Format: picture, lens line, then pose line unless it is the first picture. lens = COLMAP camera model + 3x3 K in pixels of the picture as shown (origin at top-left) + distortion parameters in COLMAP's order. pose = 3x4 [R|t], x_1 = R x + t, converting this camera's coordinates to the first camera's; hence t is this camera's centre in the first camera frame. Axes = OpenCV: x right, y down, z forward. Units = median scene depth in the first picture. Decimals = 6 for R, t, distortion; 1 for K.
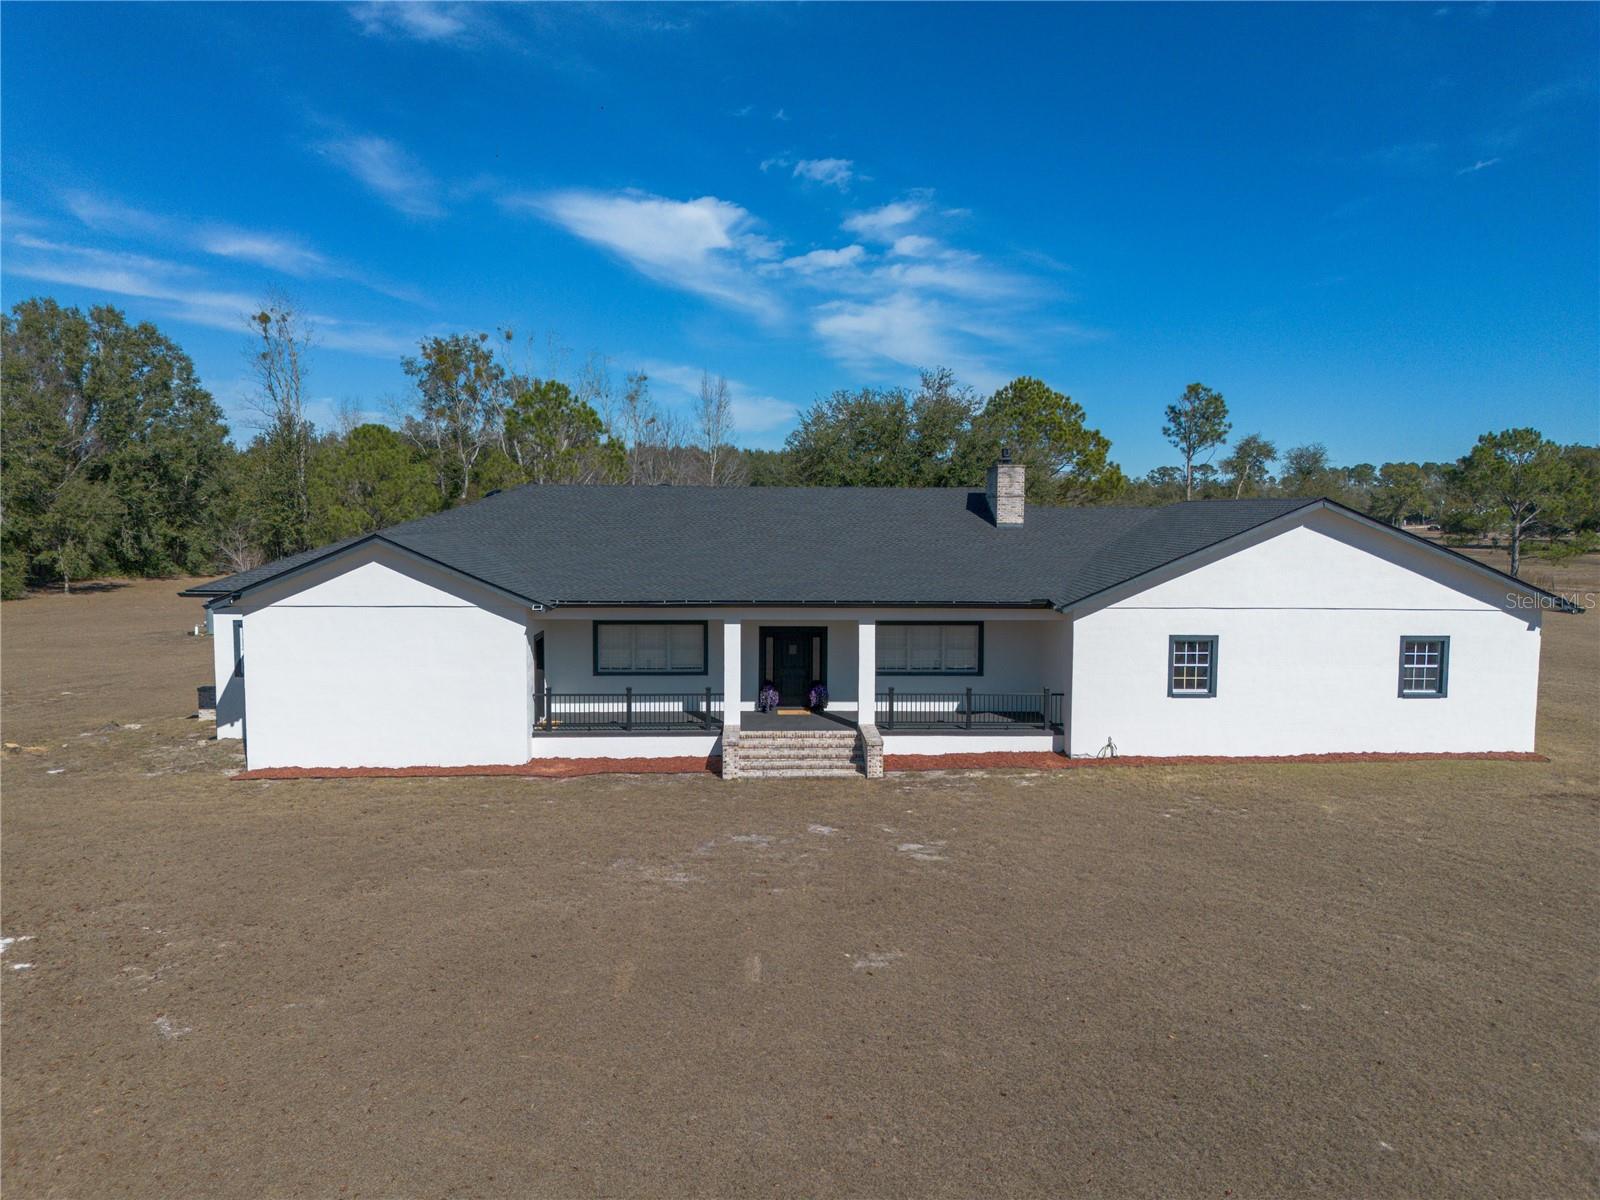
lens RADIAL K [[1119.0, 0, 775.2], [0, 1119.0, 581.1], [0, 0, 1]] dist [0.054787, -0.039018]
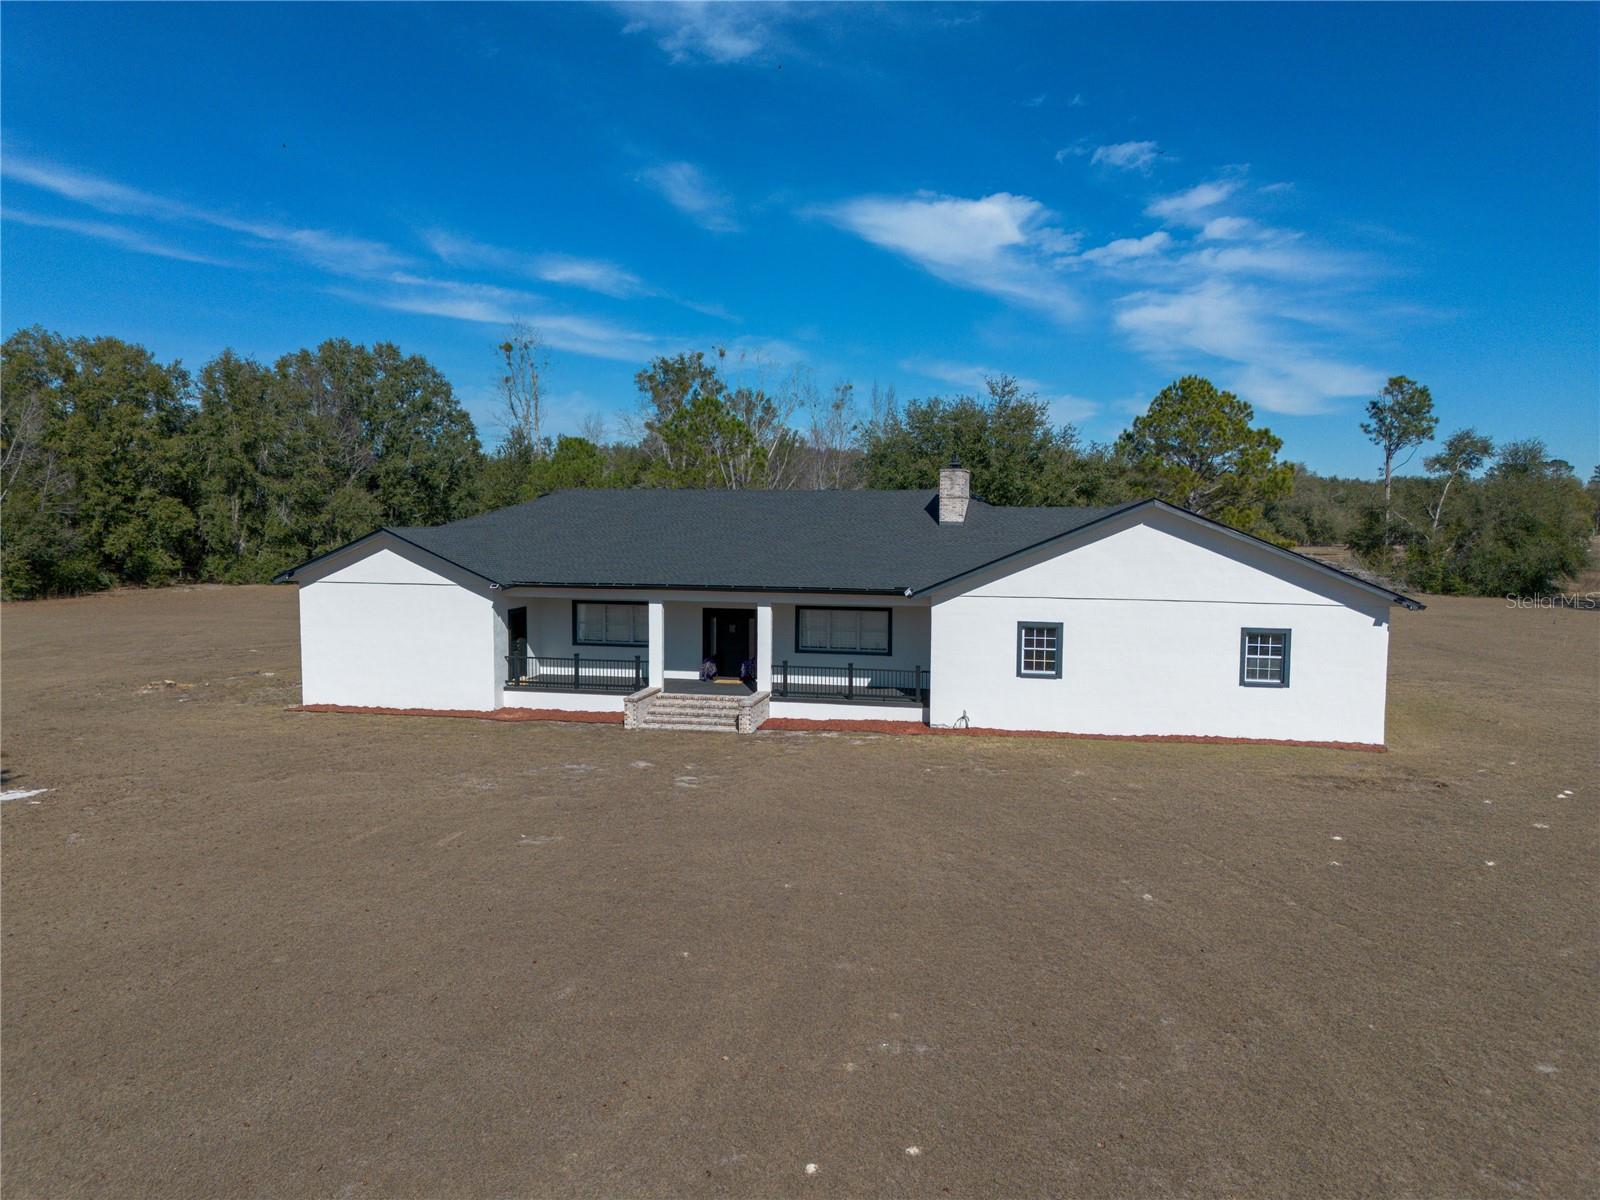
lens RADIAL K [[1119.0, 0, 791.3], [0, 1119.0, 625.0], [0, 0, 1]] dist [0.054787, -0.039018]
pose [[0.966335, 0.025689, -0.256001, 0.144509], [-0.016636, 0.999159, 0.037468, 0.004586], [0.256748, -0.031948, 0.965950, -0.045203]]
